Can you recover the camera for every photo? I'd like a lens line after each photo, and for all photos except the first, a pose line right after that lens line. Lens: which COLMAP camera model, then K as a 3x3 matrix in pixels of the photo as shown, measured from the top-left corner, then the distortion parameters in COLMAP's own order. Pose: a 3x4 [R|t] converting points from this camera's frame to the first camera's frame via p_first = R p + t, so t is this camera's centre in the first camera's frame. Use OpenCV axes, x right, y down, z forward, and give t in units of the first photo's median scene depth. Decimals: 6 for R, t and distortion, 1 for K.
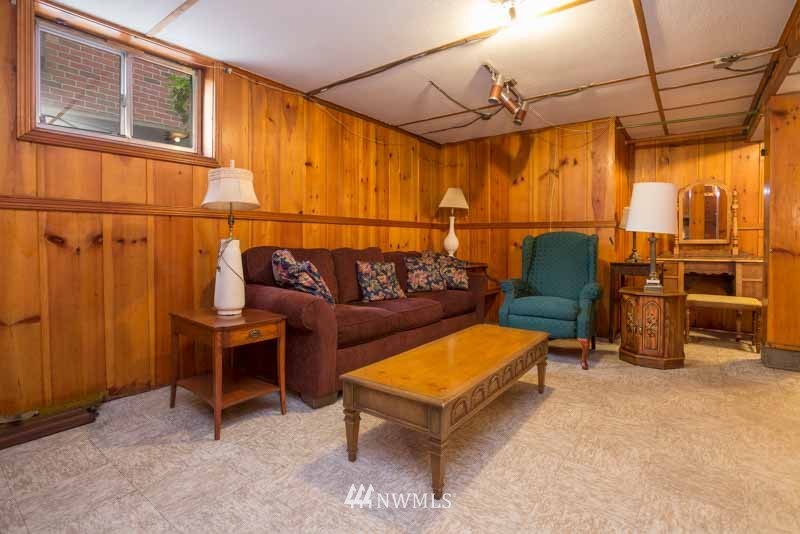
lens RADIAL K [[393.6, 0, 396.9], [0, 393.6, 243.1], [0, 0, 1]] dist [0.001200, -0.000034]
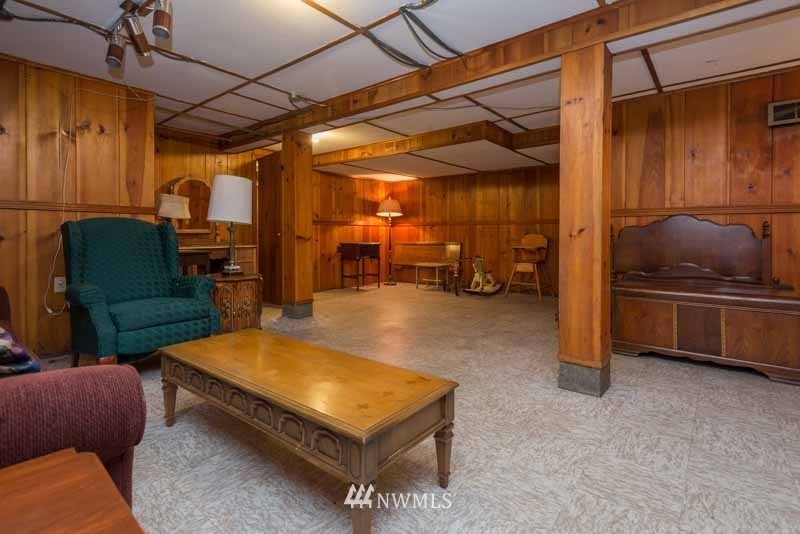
lens RADIAL K [[393.6, 0, 396.9], [0, 393.6, 243.1], [0, 0, 1]] dist [0.001200, -0.000034]
pose [[0.035252, -0.022046, 0.999135, -0.352371], [0.000402, 0.999757, 0.022045, 0.004839], [-0.999378, -0.000376, 0.035252, 0.424221]]
